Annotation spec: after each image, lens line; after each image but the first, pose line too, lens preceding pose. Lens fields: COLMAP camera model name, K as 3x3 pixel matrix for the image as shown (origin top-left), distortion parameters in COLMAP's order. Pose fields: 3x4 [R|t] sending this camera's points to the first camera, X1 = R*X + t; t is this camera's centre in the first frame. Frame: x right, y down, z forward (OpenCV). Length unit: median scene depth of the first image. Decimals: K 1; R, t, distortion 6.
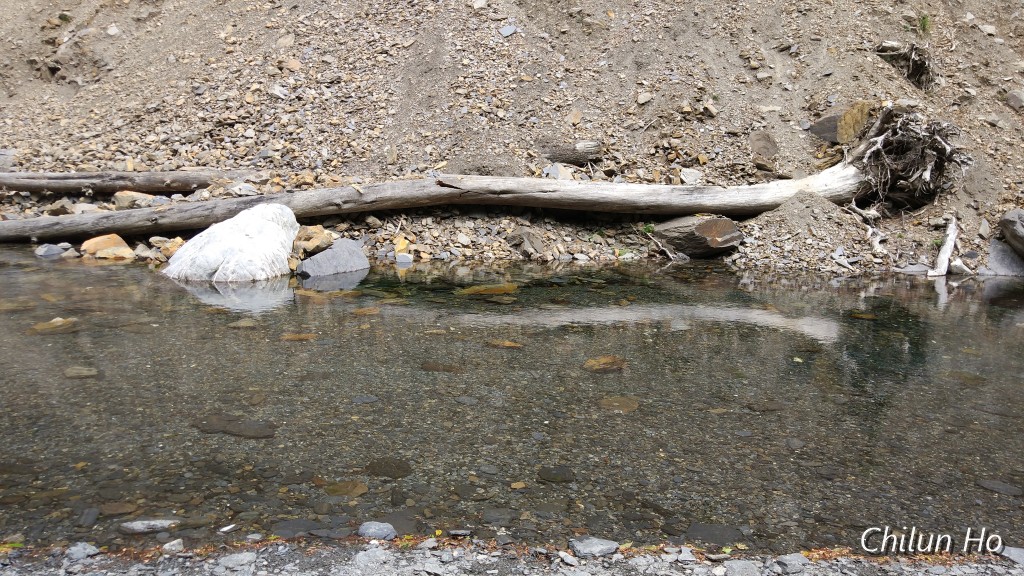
lens RADIAL K [[795.3, 0, 508.3], [0, 795.3, 282.8], [0, 0, 1]] dist [0.097644, -0.100356]
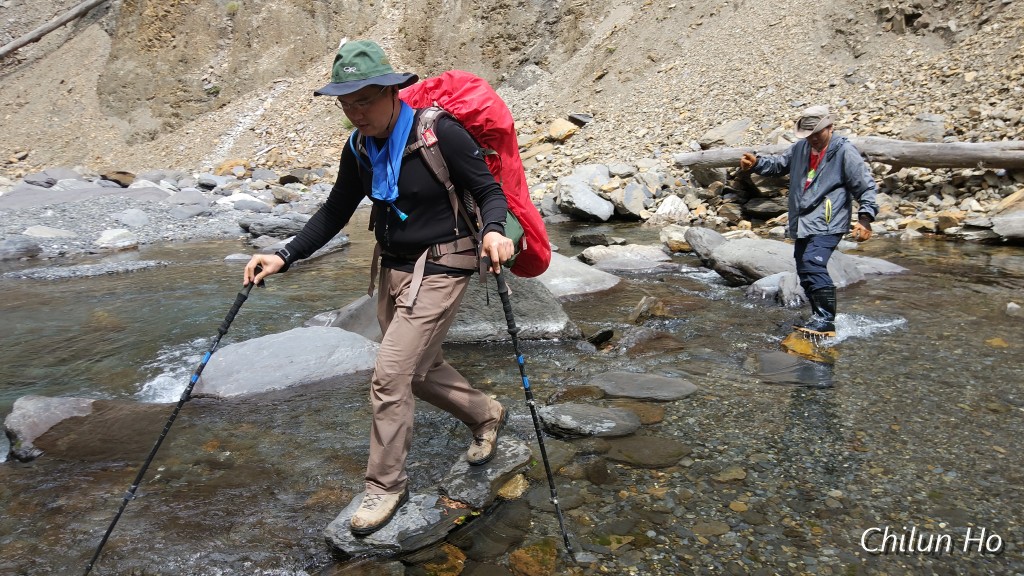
lens RADIAL K [[804.4, 0, 504.6], [0, 804.4, 262.3], [0, 0, 1]] dist [0.086343, -0.090056]
pose [[0.773370, 0.054943, -0.631570, -0.356384], [-0.060682, 0.998079, 0.012521, -0.012796], [0.631044, 0.028642, 0.775218, 0.151209]]
